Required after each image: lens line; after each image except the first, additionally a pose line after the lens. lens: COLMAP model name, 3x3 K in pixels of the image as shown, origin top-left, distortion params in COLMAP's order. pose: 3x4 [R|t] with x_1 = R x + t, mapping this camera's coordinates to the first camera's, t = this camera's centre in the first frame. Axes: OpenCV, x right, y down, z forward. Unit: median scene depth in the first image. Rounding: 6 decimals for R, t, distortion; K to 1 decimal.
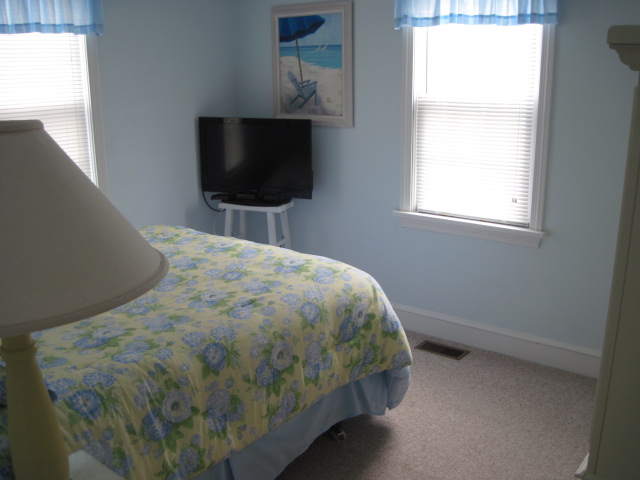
lens RADIAL K [[659.0, 0, 320.0], [0, 659.0, 240.0], [0, 0, 1]] dist [-0.088837, -0.012310]
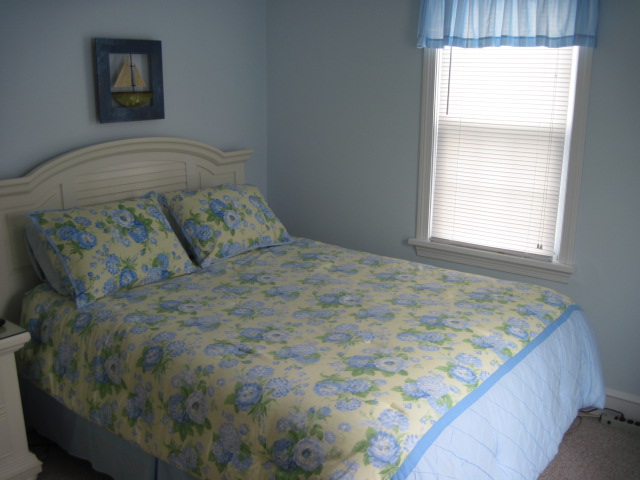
lens RADIAL K [[659.0, 0, 320.0], [0, 659.0, 240.0], [0, 0, 1]] dist [-0.088837, -0.012310]
pose [[0.023575, 0.248890, -0.968245, 0.723082], [-0.260087, 0.936691, 0.234446, -0.282163], [0.965297, 0.246300, 0.086816, 0.973205]]
